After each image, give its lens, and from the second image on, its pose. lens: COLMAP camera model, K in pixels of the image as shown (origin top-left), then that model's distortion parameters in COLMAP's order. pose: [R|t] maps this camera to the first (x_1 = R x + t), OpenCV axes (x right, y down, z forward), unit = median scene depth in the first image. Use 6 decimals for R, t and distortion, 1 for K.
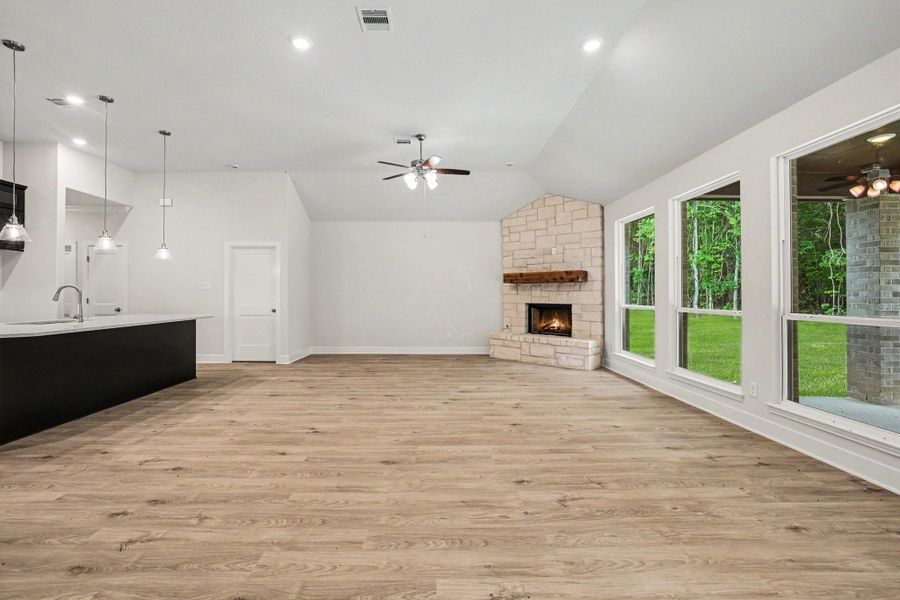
lens RADIAL K [[407.2, 0, 452.9], [0, 407.2, 287.5], [0, 0, 1]] dist [-0.011503, 0.000729]
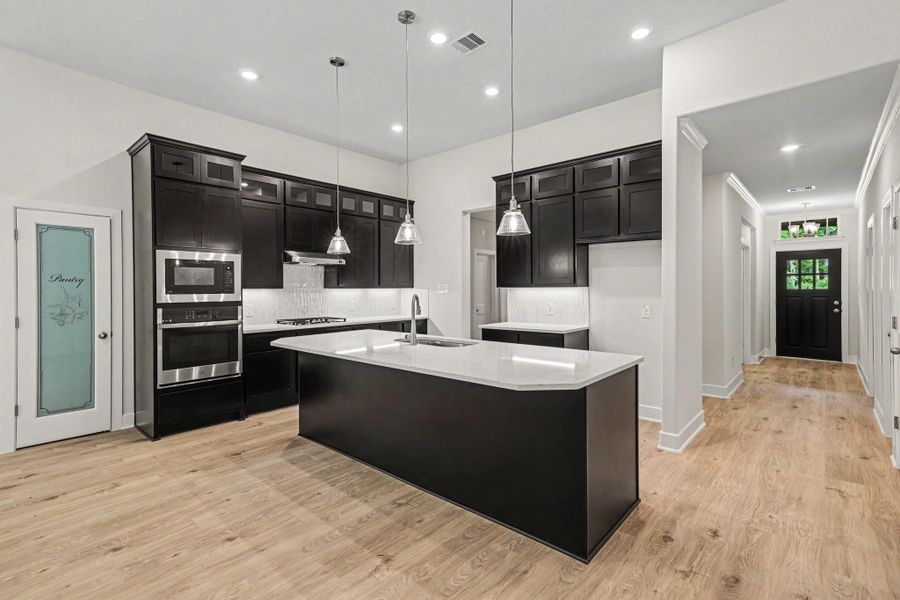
lens RADIAL K [[427.1, 0, 441.9], [0, 427.1, 300.3], [0, 0, 1]] dist [-0.003571, 0.006012]
pose [[-0.673666, 0.014431, -0.738895, -0.311263], [0.012913, 0.999887, 0.007755, 0.000610], [0.738924, -0.004317, -0.673775, 1.281453]]
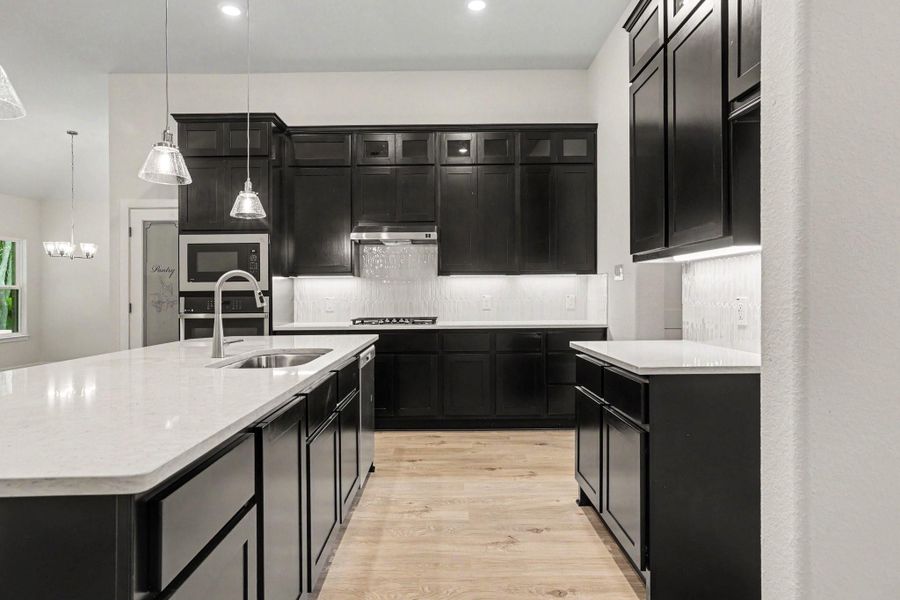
lens RADIAL K [[522.4, 0, 447.0], [0, 522.4, 302.4], [0, 0, 1]] dist [-0.019822, 0.005527]
pose [[-0.999981, 0.000426, 0.006070, -0.951140], [0.000426, 1.000000, 0.000014, 0.022369], [-0.006070, 0.000017, -0.999982, 1.266721]]
